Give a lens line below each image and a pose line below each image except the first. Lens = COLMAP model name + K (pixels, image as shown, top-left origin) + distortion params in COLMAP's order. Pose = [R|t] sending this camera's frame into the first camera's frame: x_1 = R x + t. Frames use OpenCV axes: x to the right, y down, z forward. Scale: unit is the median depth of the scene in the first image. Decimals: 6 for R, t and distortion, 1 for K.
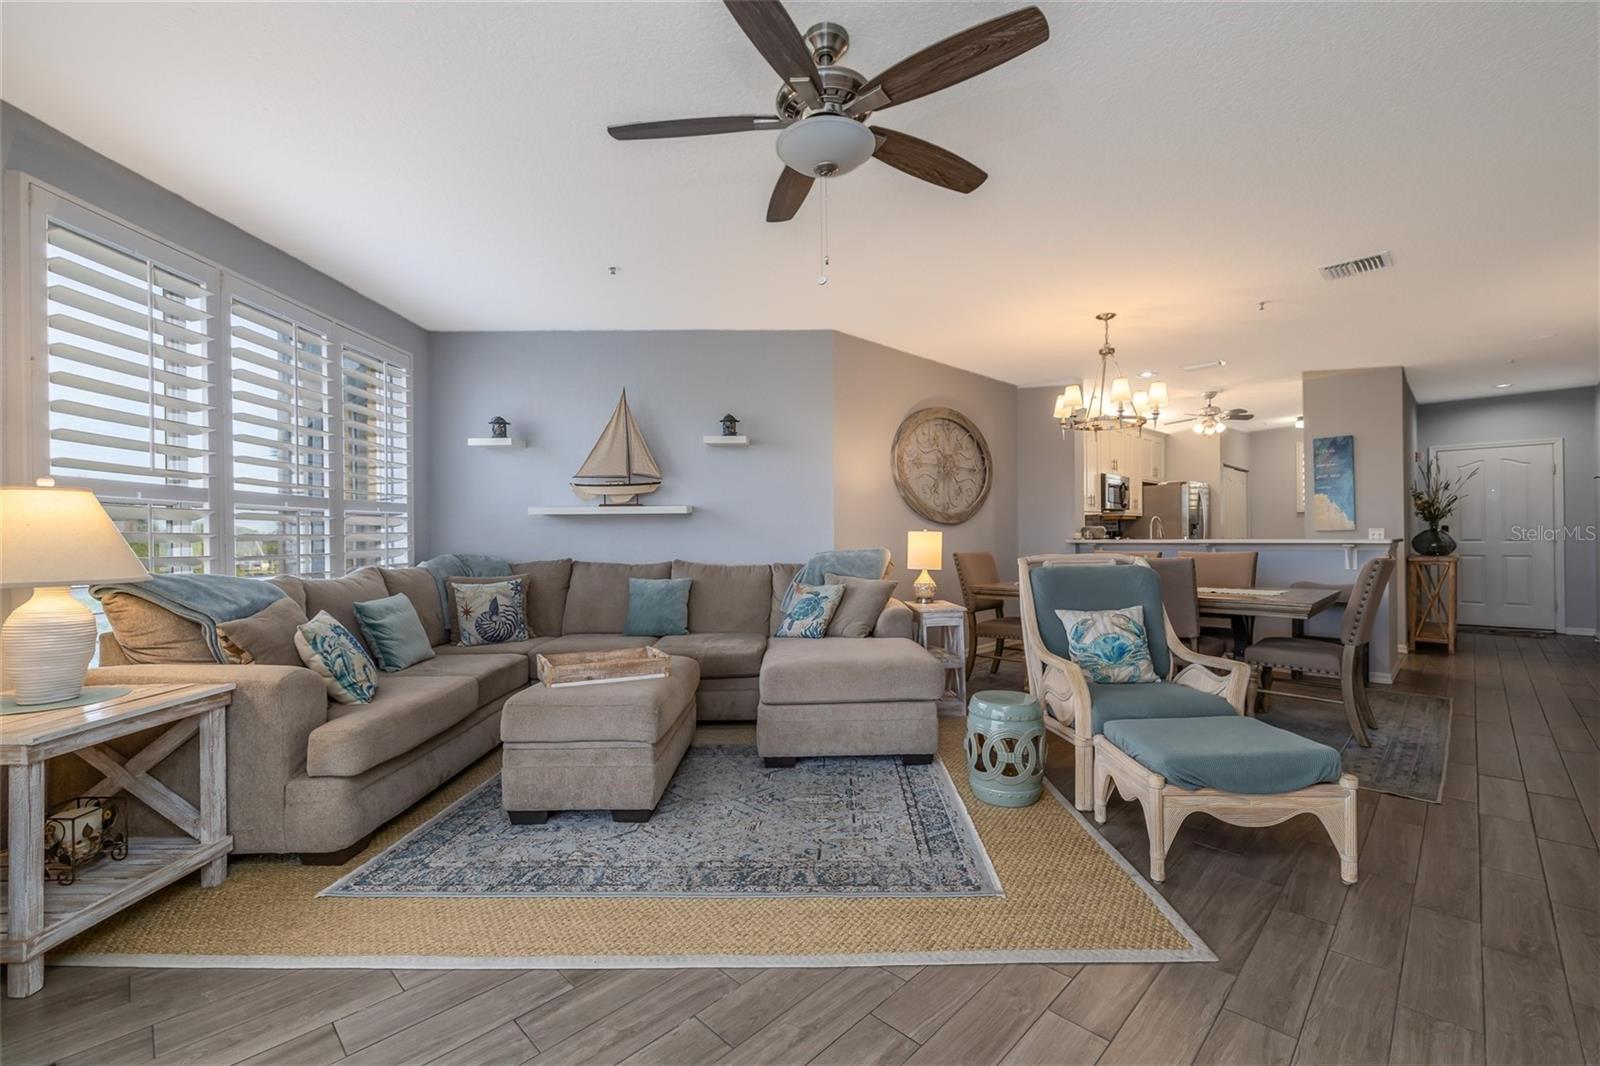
lens RADIAL K [[666.9, 0, 808.2], [0, 666.9, 535.7], [0, 0, 1]] dist [0.000336, 0.000087]
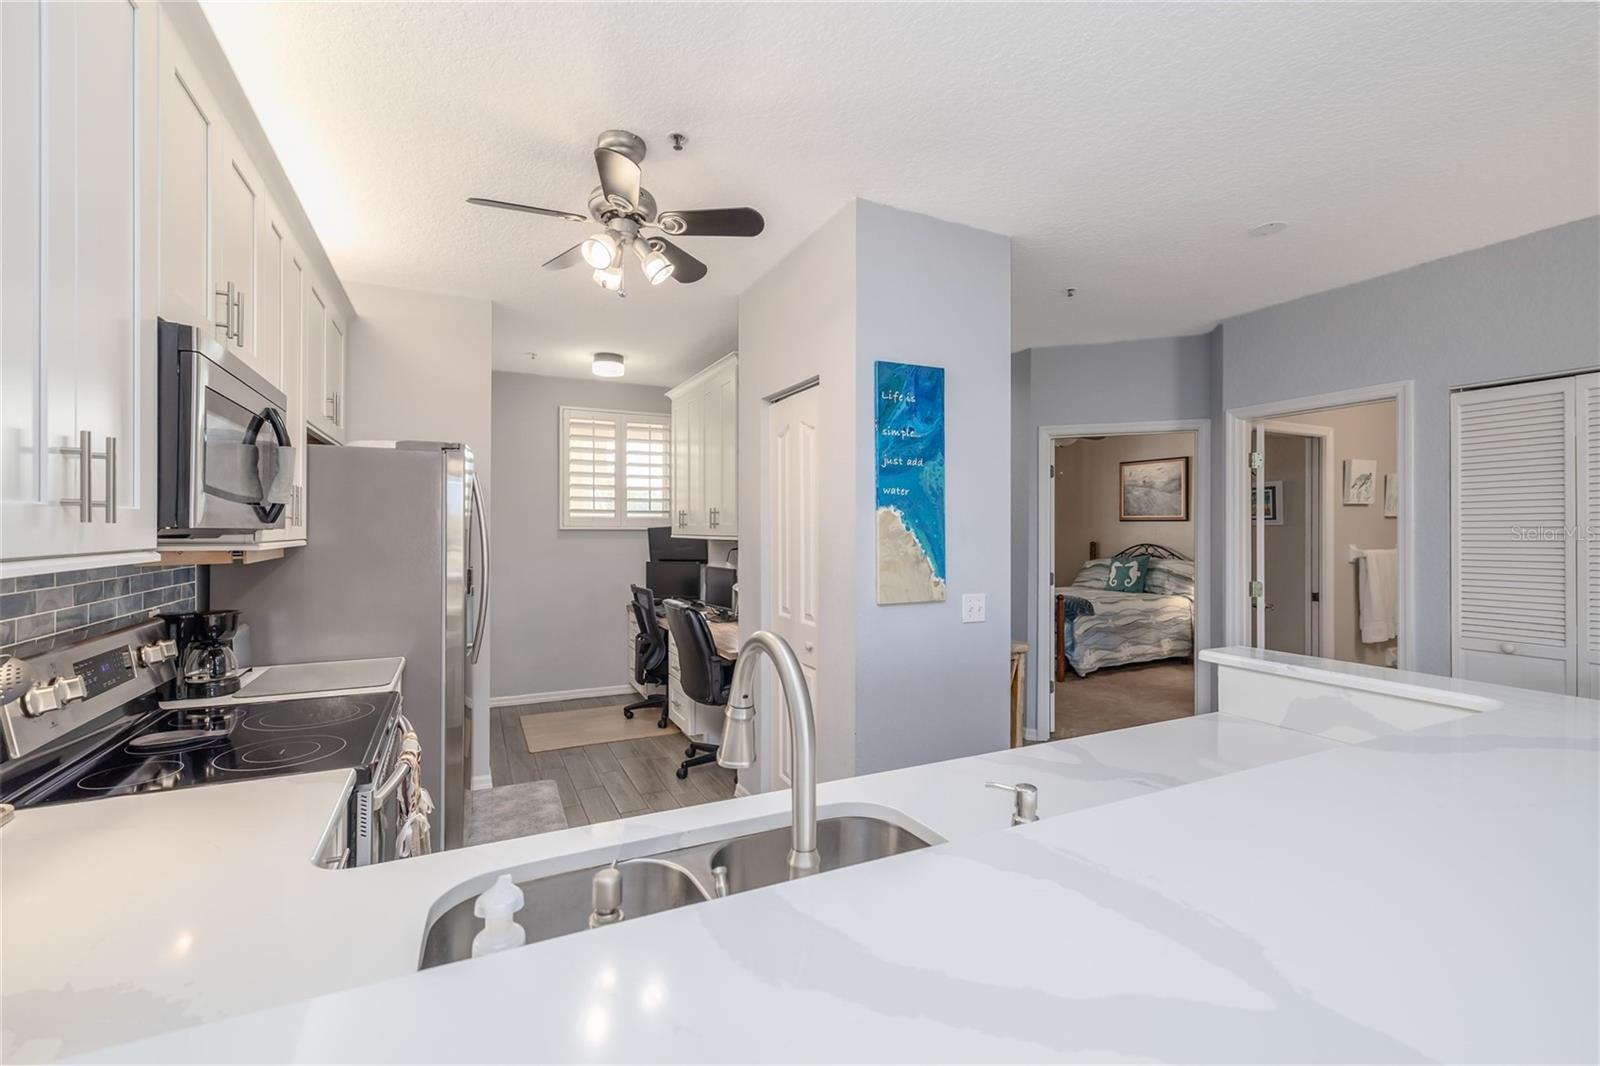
lens RADIAL K [[678.0, 0, 800.0], [0, 678.0, 533.0], [0, 0, 1]] dist [0.002191, 0.000853]
pose [[0.323725, 0.009267, 0.946106, 0.622727], [-0.003623, 0.999957, -0.008554, -0.071506], [-0.946144, -0.000659, 0.323745, 1.491593]]
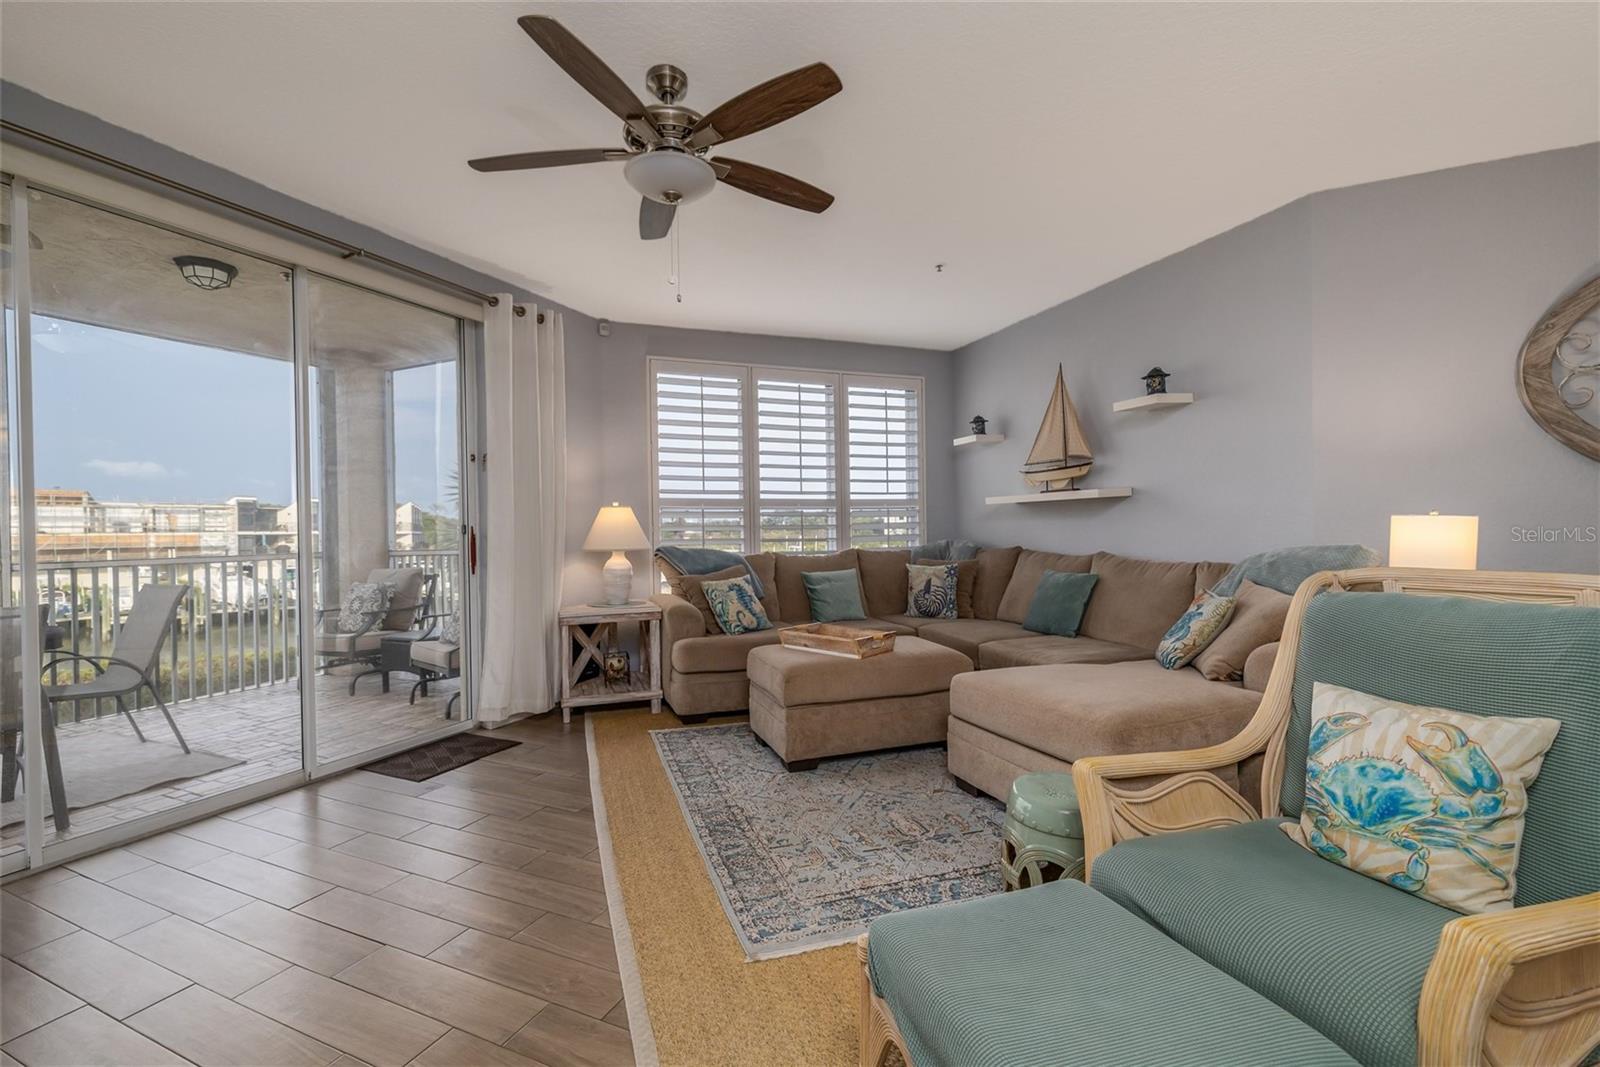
lens RADIAL K [[678.0, 0, 800.0], [0, 678.0, 533.5], [0, 0, 1]] dist [0.002191, 0.000853]
pose [[0.350611, 0.011191, -0.936454, 0.558858], [0.009918, 0.999828, 0.015662, -0.005345], [0.936469, -0.014779, 0.350440, 0.386852]]
